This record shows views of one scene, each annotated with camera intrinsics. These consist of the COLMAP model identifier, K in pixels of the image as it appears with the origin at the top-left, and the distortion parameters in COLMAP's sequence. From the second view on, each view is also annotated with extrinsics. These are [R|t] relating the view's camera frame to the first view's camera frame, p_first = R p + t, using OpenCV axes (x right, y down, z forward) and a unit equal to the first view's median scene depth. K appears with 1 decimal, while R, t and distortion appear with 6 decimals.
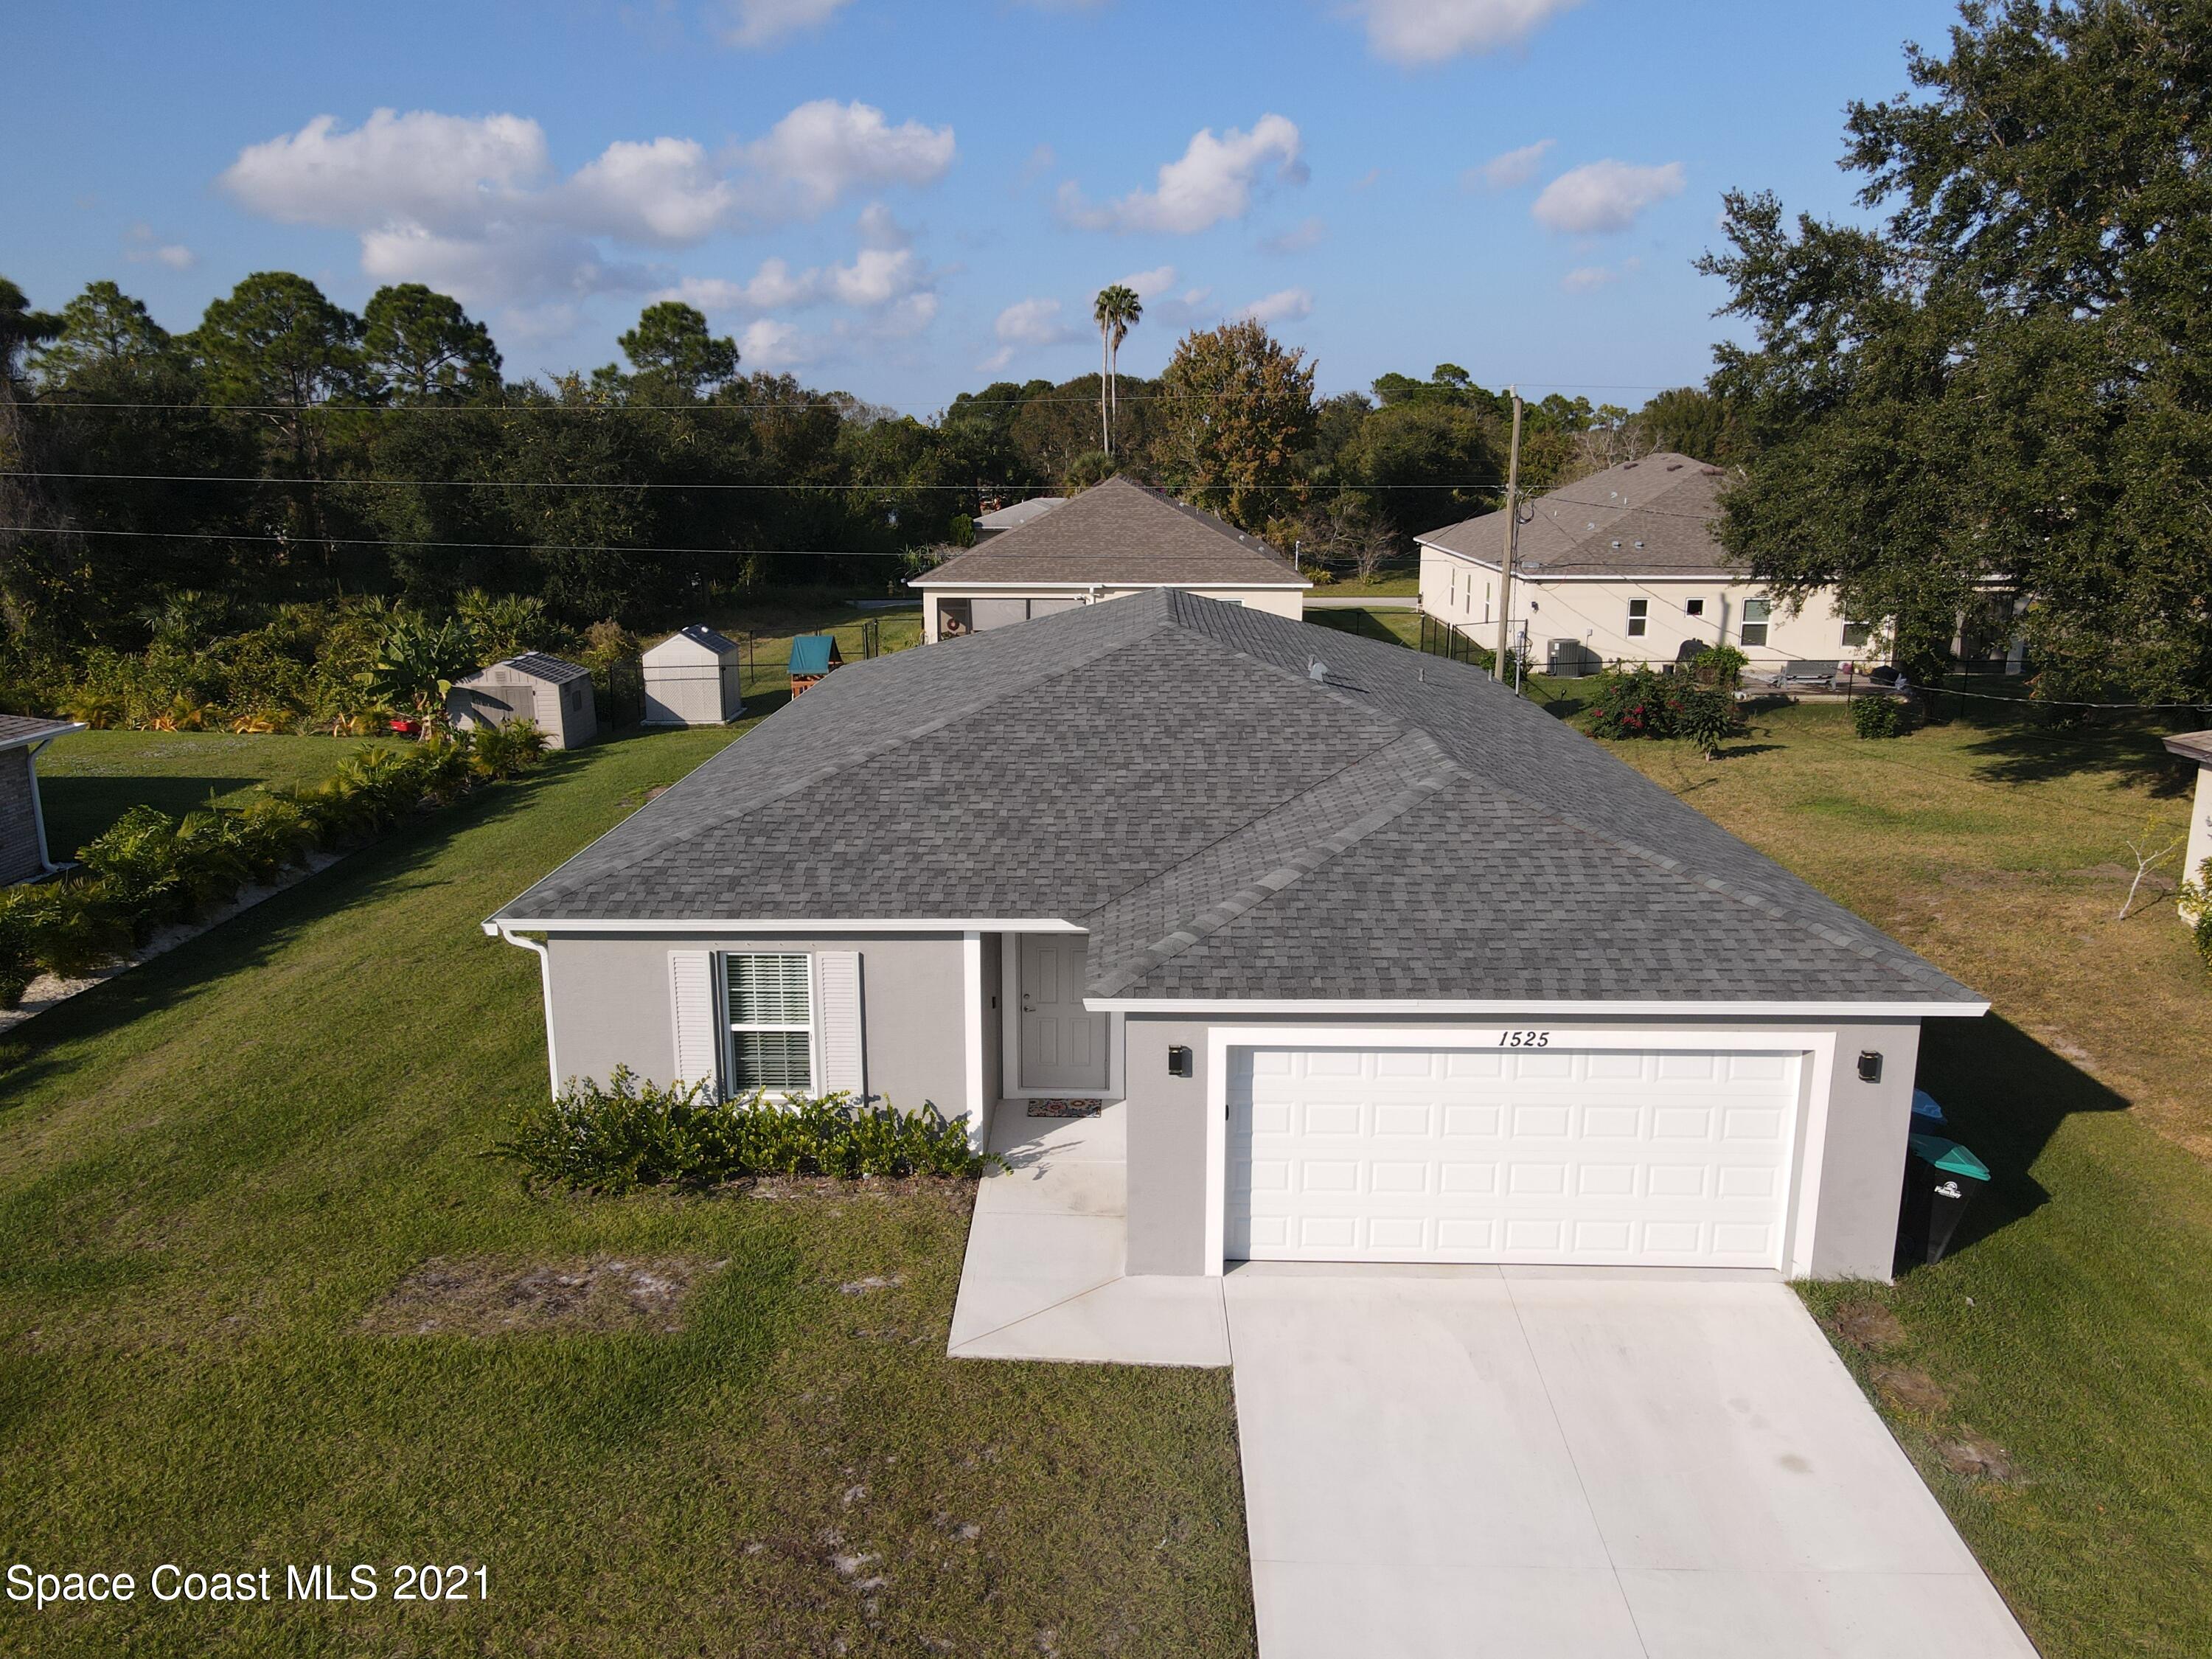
lens RADIAL K [[1616.8, 0, 1105.1], [0, 1616.8, 830.9], [0, 0, 1]] dist [0.006044, 0.034175]
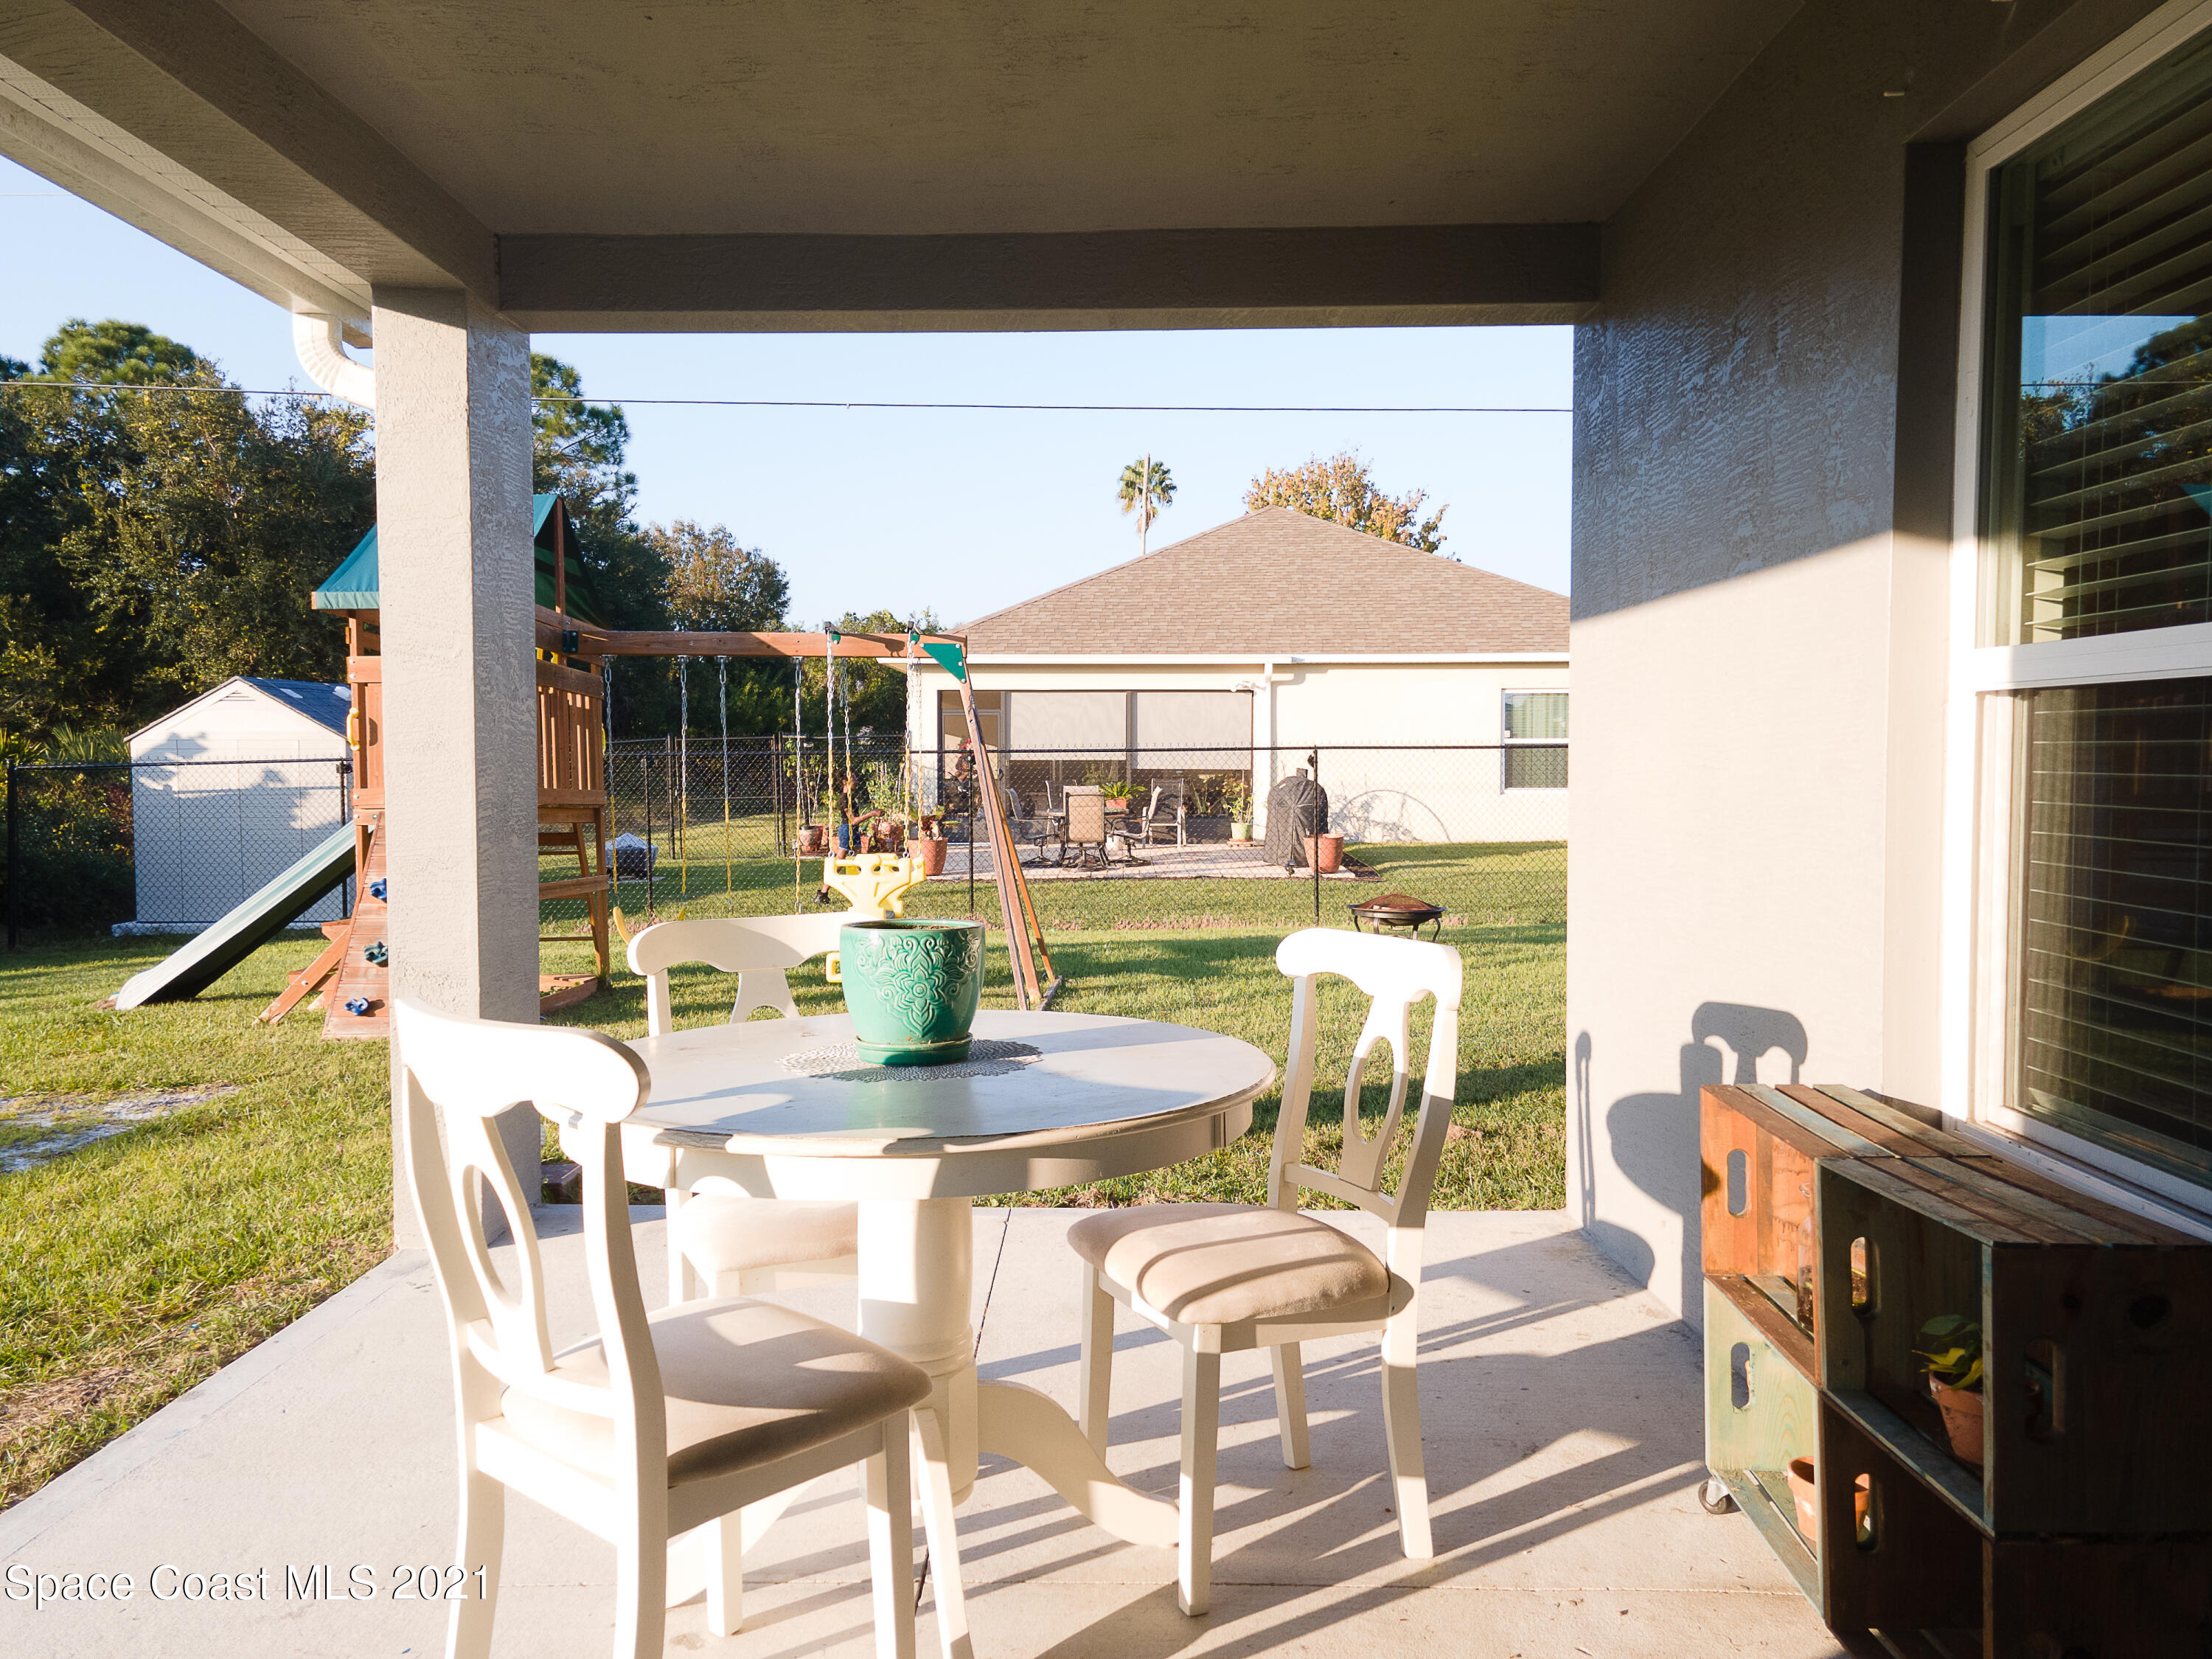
lens RADIAL K [[1616.8, 0, 1110.1], [0, 1616.8, 830.2], [0, 0, 1]] dist [0.006044, 0.034175]
pose [[0.999762, -0.005754, 0.021053, -0.045139], [0.009482, 0.983337, -0.181546, -0.012443], [-0.019657, 0.181703, 0.983157, 0.382833]]
